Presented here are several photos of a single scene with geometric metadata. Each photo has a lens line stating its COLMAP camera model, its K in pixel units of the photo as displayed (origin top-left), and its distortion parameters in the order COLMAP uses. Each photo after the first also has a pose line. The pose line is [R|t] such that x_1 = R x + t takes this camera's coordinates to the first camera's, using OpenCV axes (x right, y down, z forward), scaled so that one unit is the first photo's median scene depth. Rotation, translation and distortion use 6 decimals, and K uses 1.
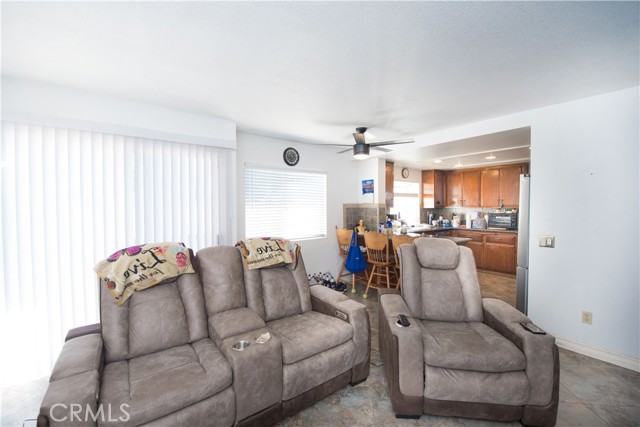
lens RADIAL K [[264.8, 0, 321.1], [0, 264.8, 205.5], [0, 0, 1]] dist [-0.000500, -0.006959]
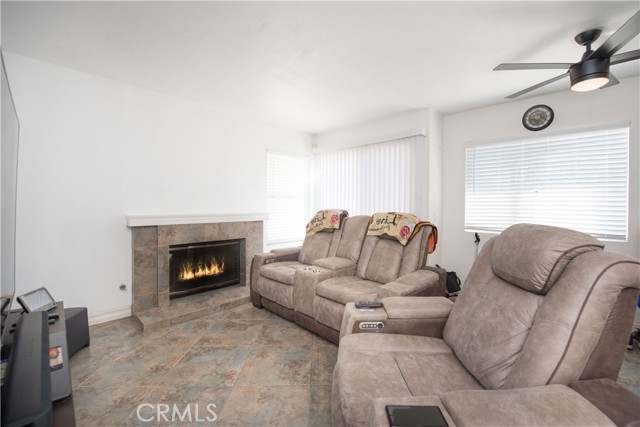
lens RADIAL K [[264.8, 0, 321.1], [0, 264.8, 205.5], [0, 0, 1]] dist [-0.000500, -0.006959]
pose [[0.151524, 0.006599, -0.988432, 0.506692], [-0.012257, 0.999913, 0.004796, 0.055204], [0.988378, 0.011388, 0.151592, 0.328005]]
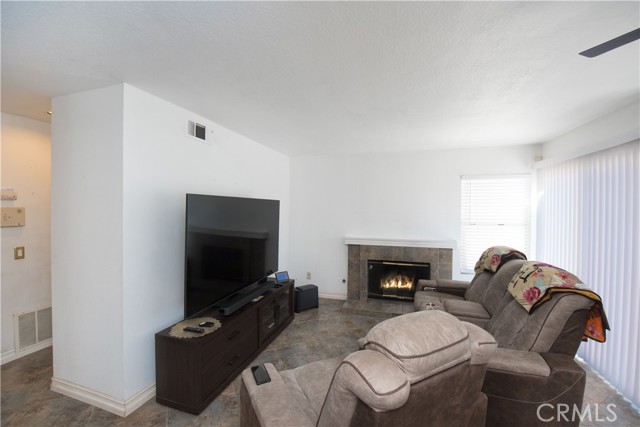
lens RADIAL K [[264.8, 0, 321.1], [0, 264.8, 205.5], [0, 0, 1]] dist [-0.000500, -0.006959]
pose [[-0.812490, -0.006746, -0.582936, 0.485096], [-0.002931, 0.999968, -0.007486, -0.031043], [0.582967, -0.004374, -0.812484, 0.769842]]
